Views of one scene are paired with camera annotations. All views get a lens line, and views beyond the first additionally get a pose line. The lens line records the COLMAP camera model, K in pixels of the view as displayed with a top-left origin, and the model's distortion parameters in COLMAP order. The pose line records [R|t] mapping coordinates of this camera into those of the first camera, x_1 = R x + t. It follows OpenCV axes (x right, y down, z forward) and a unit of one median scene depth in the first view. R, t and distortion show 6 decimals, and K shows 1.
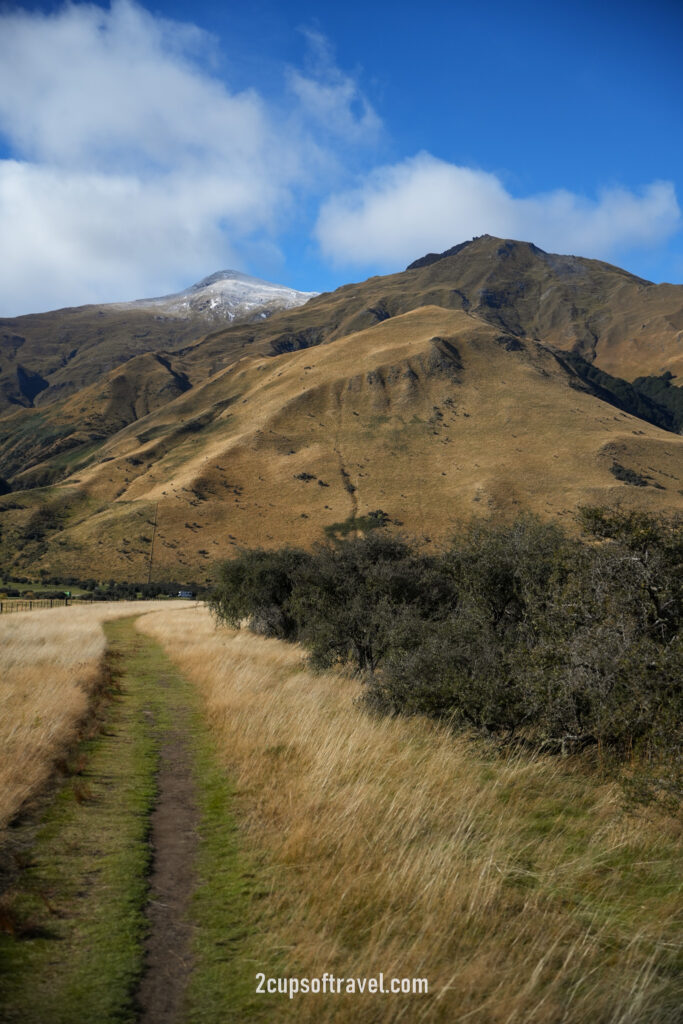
lens RADIAL K [[1131.7, 0, 341.0], [0, 1131.7, 512.5], [0, 0, 1]] dist [0.015615, 0.000000]
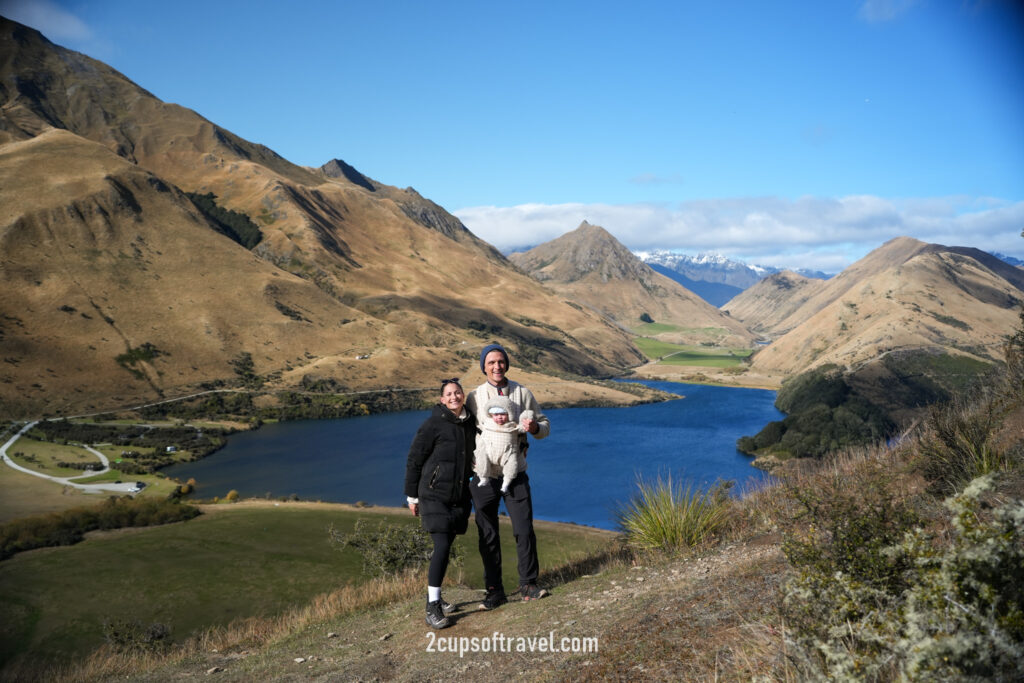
lens RADIAL K [[967.5, 0, 513.3], [0, 967.5, 348.5], [0, 0, 1]] dist [-0.015882, 0.000000]
pose [[0.672169, -0.016477, 0.740214, -0.426895], [-0.092231, 0.990102, 0.105791, -0.127919], [-0.734631, -0.139380, 0.663996, -0.057787]]
